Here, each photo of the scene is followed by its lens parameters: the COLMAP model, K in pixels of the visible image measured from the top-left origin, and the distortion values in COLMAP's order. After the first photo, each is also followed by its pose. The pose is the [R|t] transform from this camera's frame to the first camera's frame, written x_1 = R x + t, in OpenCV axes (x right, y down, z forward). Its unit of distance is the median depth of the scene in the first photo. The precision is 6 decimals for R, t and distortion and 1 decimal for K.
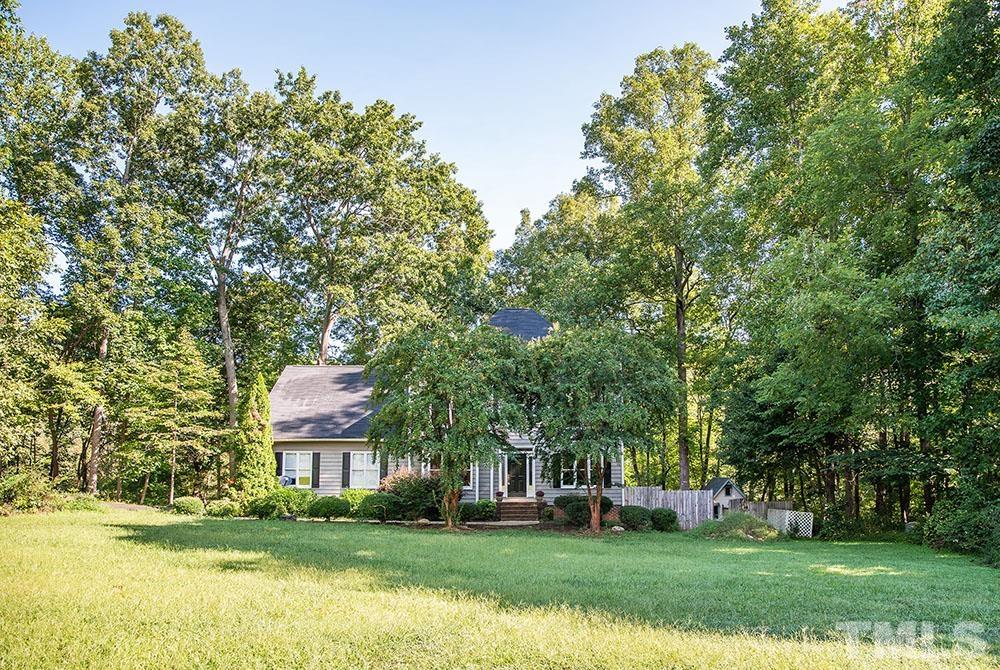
lens RADIAL K [[698.0, 0, 506.9], [0, 698.0, 338.0], [0, 0, 1]] dist [-0.111781, 0.092844]
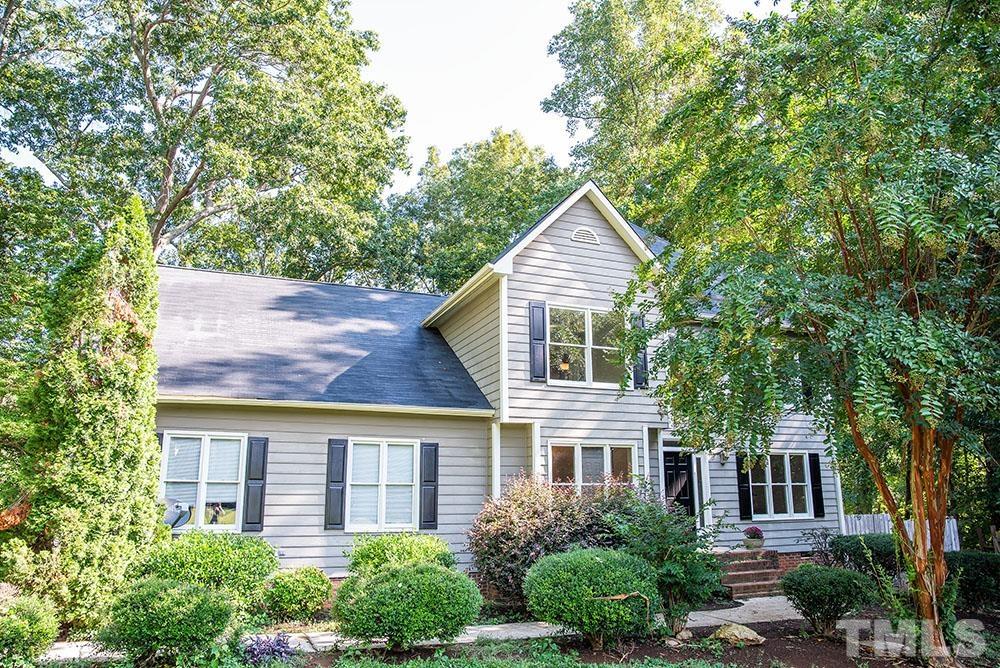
lens RADIAL K [[698.0, 0, 506.9], [0, 698.0, 337.0], [0, 0, 1]] dist [-0.111781, 0.092844]
pose [[0.942882, 0.074128, 0.324773, -0.275401], [-0.059927, 0.996766, -0.053530, 0.123350], [-0.327691, 0.031010, 0.944276, 0.597924]]
